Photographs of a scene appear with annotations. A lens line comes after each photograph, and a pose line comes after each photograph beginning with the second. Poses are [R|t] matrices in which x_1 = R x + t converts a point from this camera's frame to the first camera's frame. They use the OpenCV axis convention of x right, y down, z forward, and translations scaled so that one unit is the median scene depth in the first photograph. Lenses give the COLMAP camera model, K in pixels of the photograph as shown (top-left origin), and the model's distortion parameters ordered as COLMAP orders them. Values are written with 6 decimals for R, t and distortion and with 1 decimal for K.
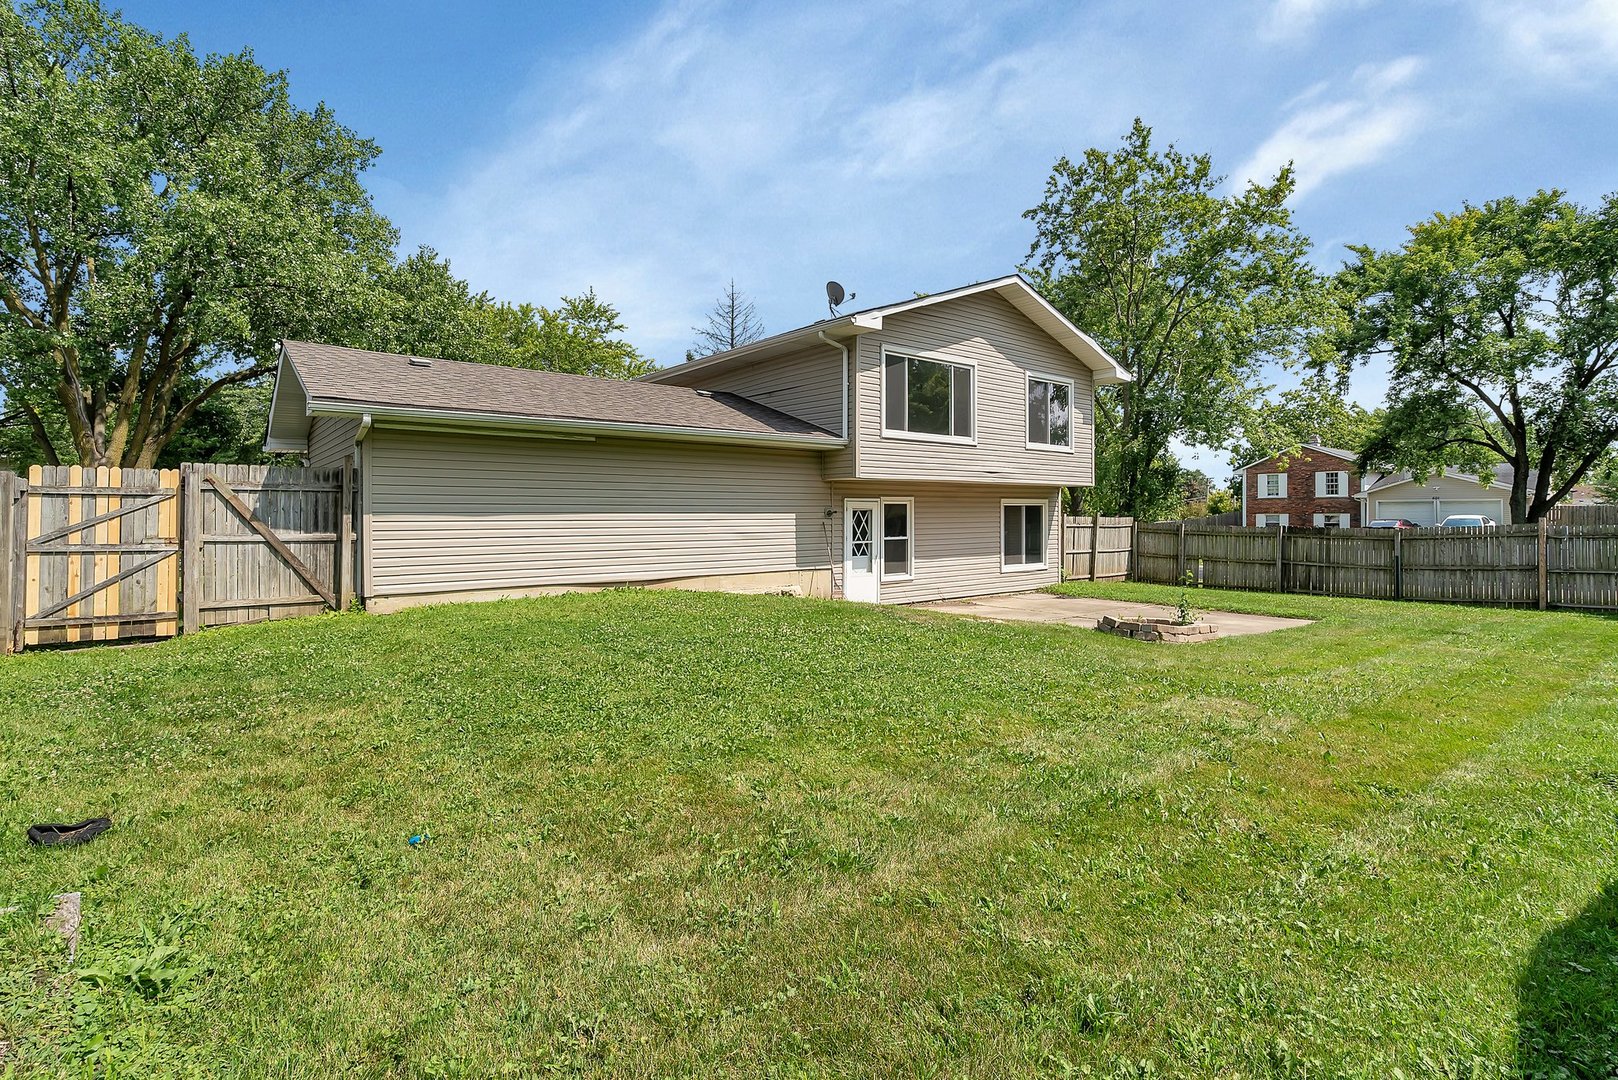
lens RADIAL K [[764.9, 0, 804.7], [0, 764.9, 510.3], [0, 0, 1]] dist [0.001557, 0.000090]
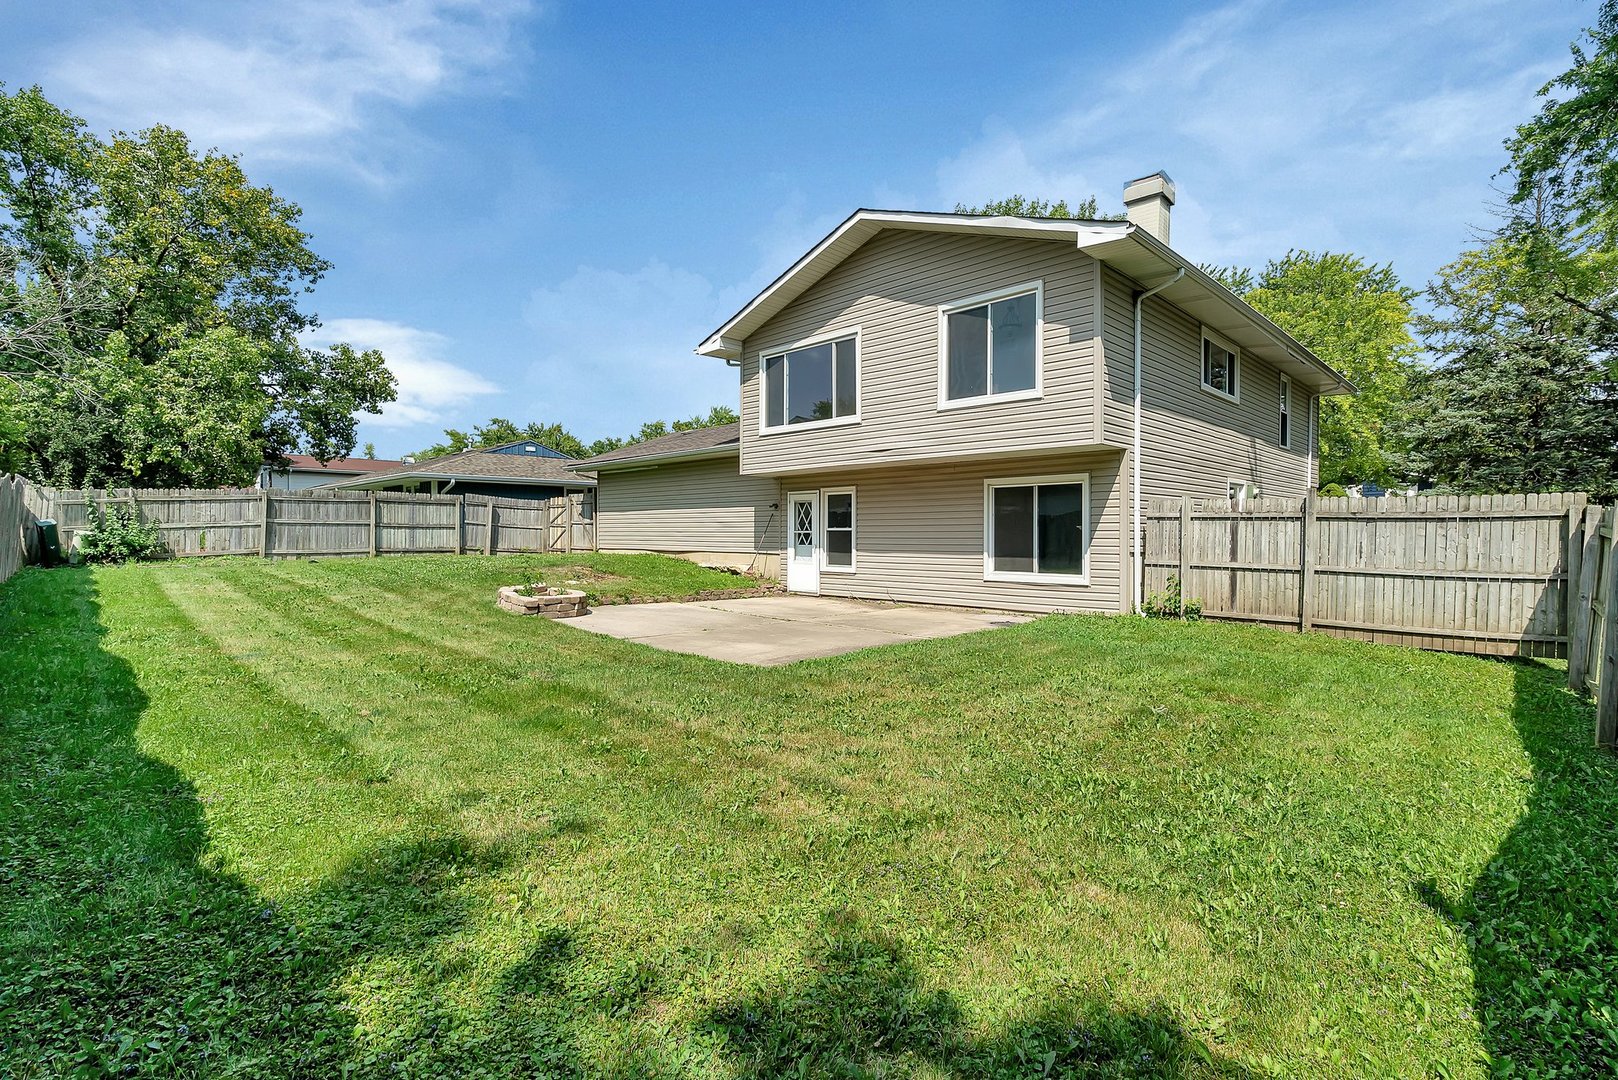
lens RADIAL K [[764.9, 0, 811.6], [0, 764.9, 543.8], [0, 0, 1]] dist [0.001557, 0.000090]
pose [[0.114764, 0.019439, -0.993203, 1.110973], [0.006580, 0.999772, 0.020328, 0.035453], [0.993371, -0.008868, 0.114610, 0.863207]]
